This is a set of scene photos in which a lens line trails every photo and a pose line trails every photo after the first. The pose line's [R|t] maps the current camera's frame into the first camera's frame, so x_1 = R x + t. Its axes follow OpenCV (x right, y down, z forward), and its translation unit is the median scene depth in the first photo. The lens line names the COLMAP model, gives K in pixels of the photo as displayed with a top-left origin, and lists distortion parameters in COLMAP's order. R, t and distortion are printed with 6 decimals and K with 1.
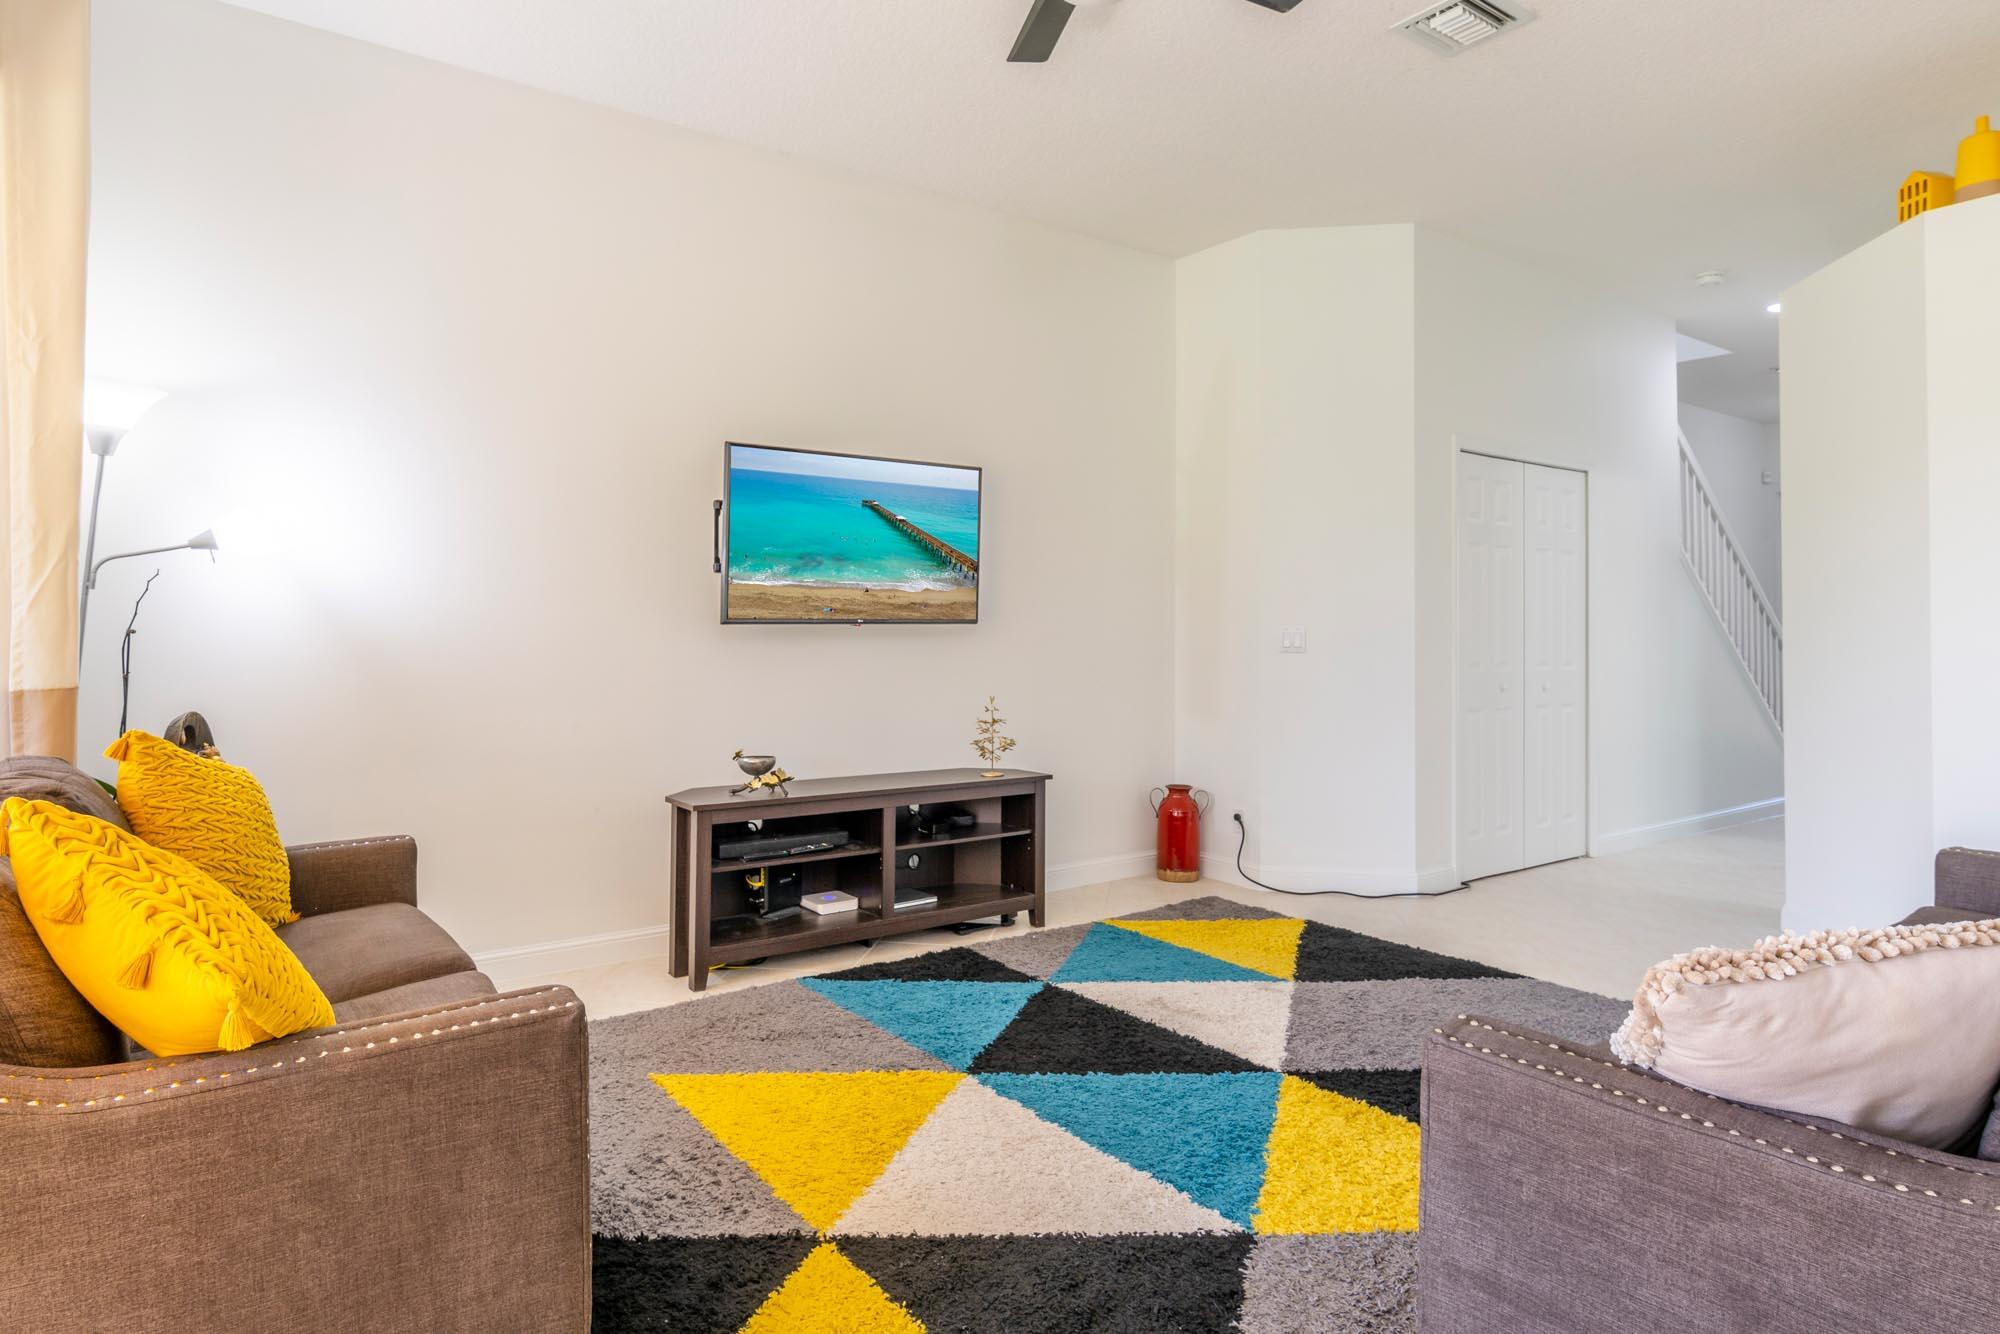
lens RADIAL K [[1126.5, 0, 995.1], [0, 1126.5, 635.5], [0, 0, 1]] dist [0.001672, -0.000880]
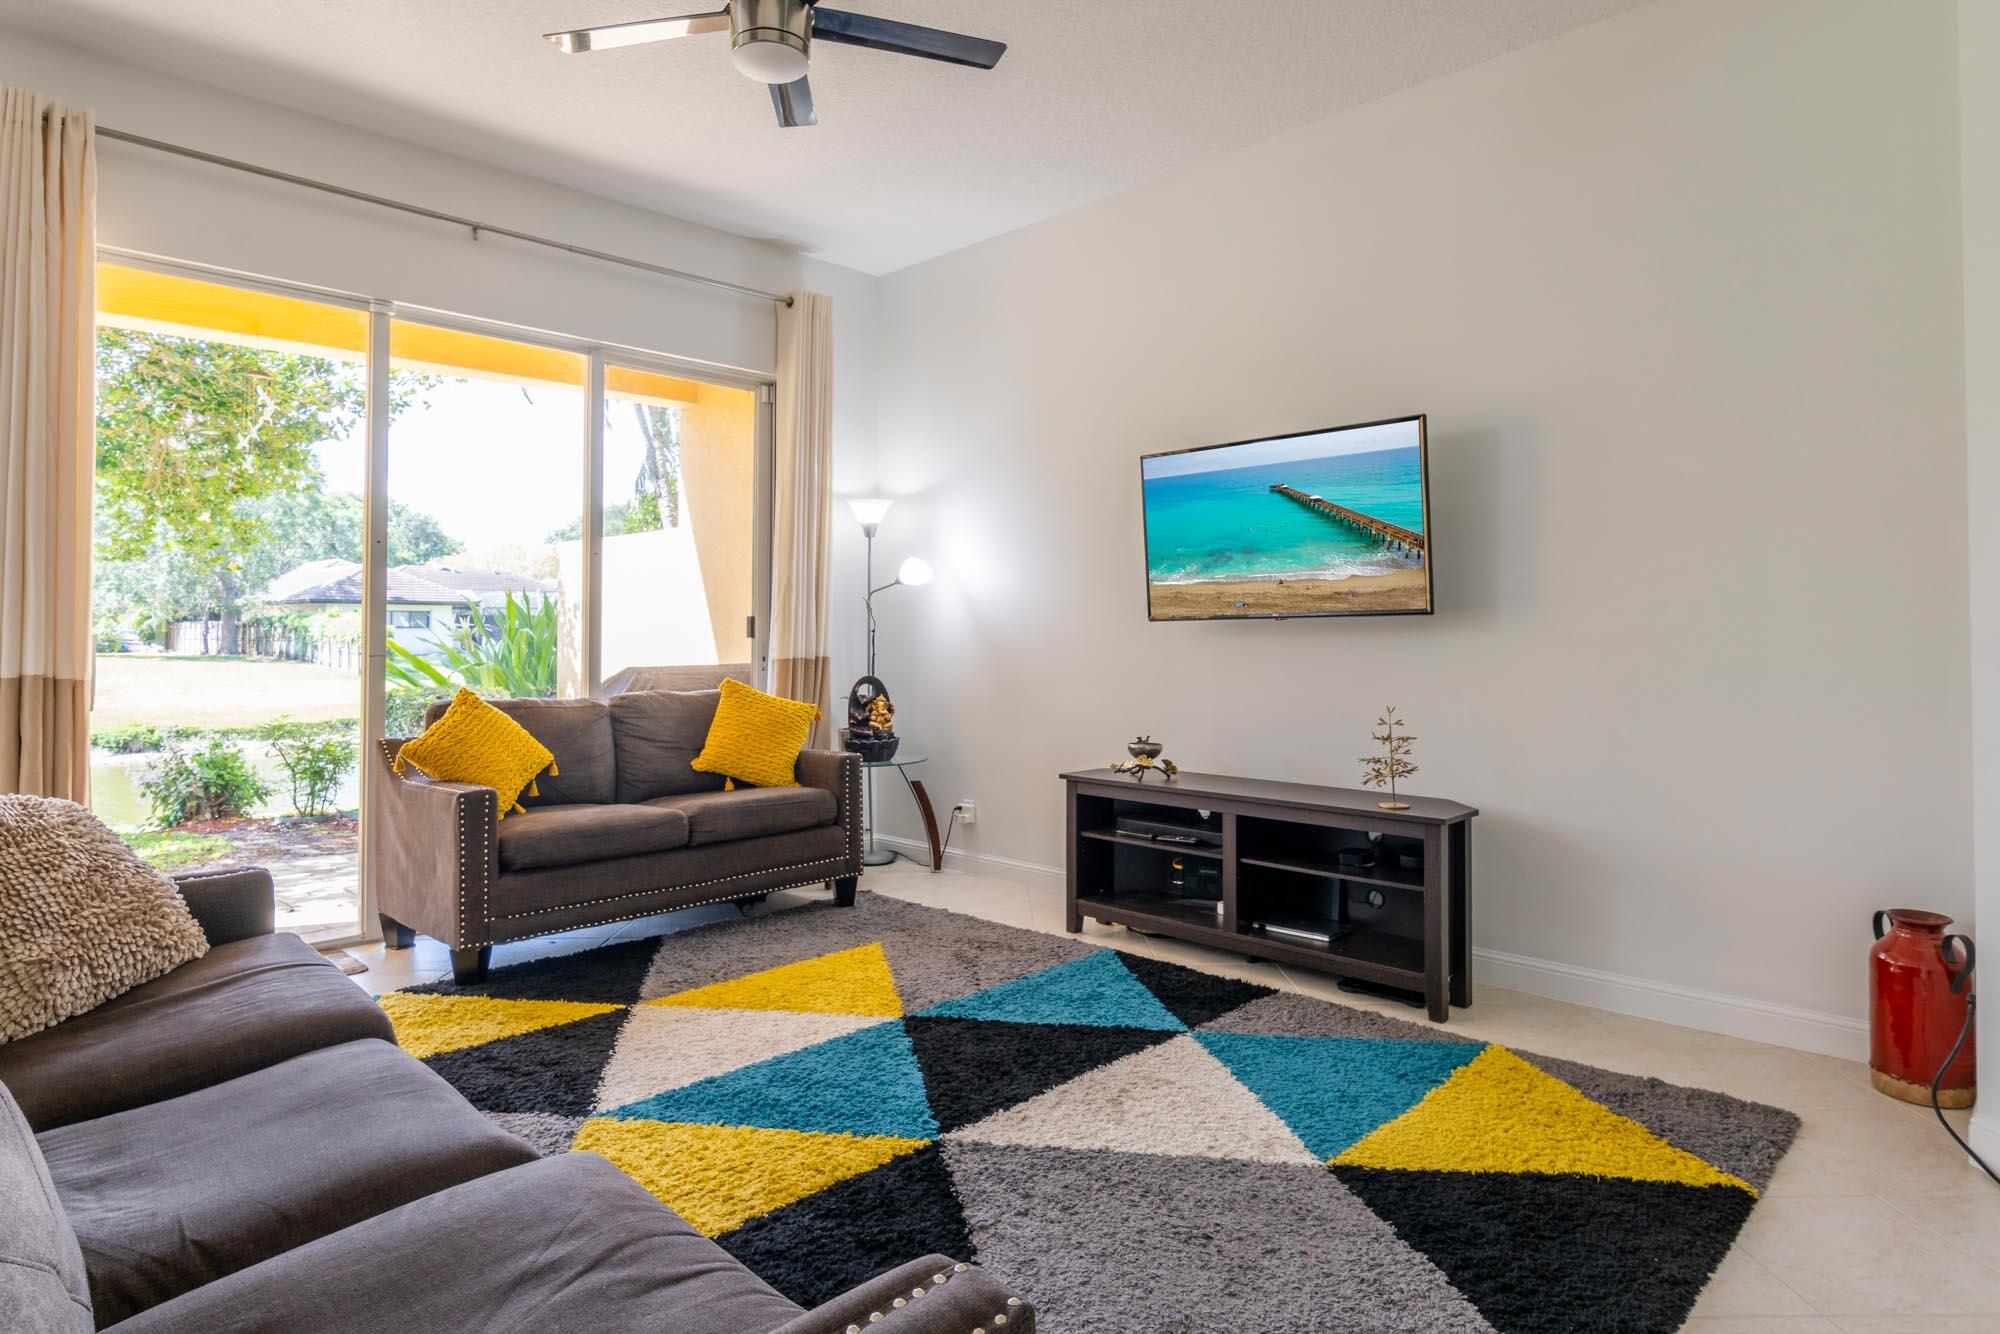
lens RADIAL K [[1126.5, 0, 995.1], [0, 1126.5, 635.5], [0, 0, 1]] dist [0.001672, -0.000880]
pose [[0.162090, -0.006405, -0.986755, 0.790893], [0.003661, 0.999976, -0.005889, 0.008398], [0.986769, -0.002658, 0.162109, 0.647042]]
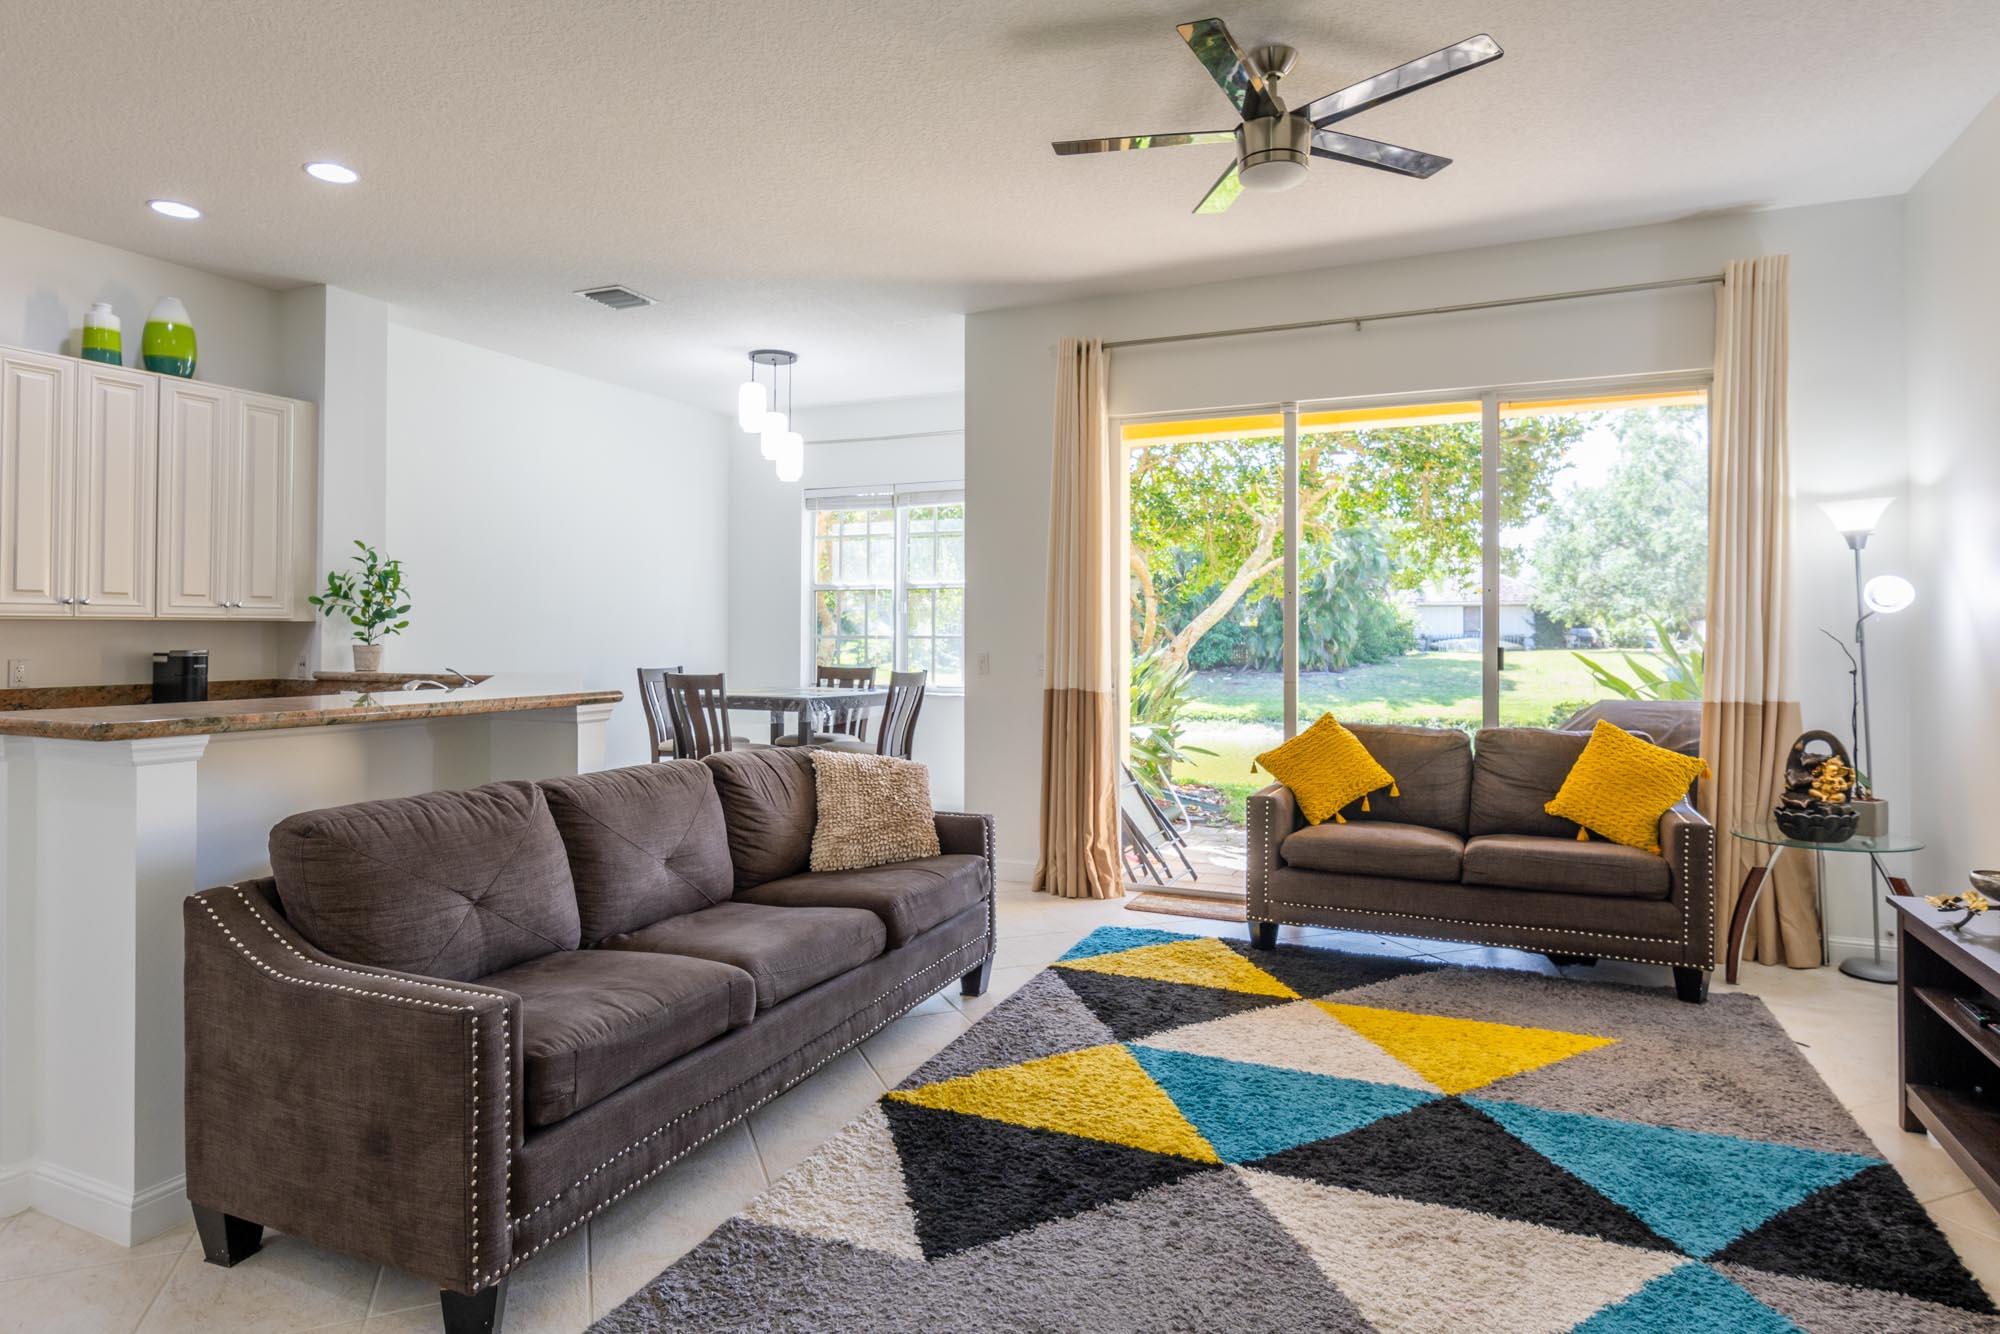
lens RADIAL K [[1126.5, 0, 995.1], [0, 1126.5, 635.5], [0, 0, 1]] dist [0.001672, -0.000880]
pose [[-0.867462, -0.005509, -0.497473, 0.632777], [-0.006863, 0.999976, 0.000893, -0.033875], [0.497456, 0.004188, -0.867479, 1.220064]]
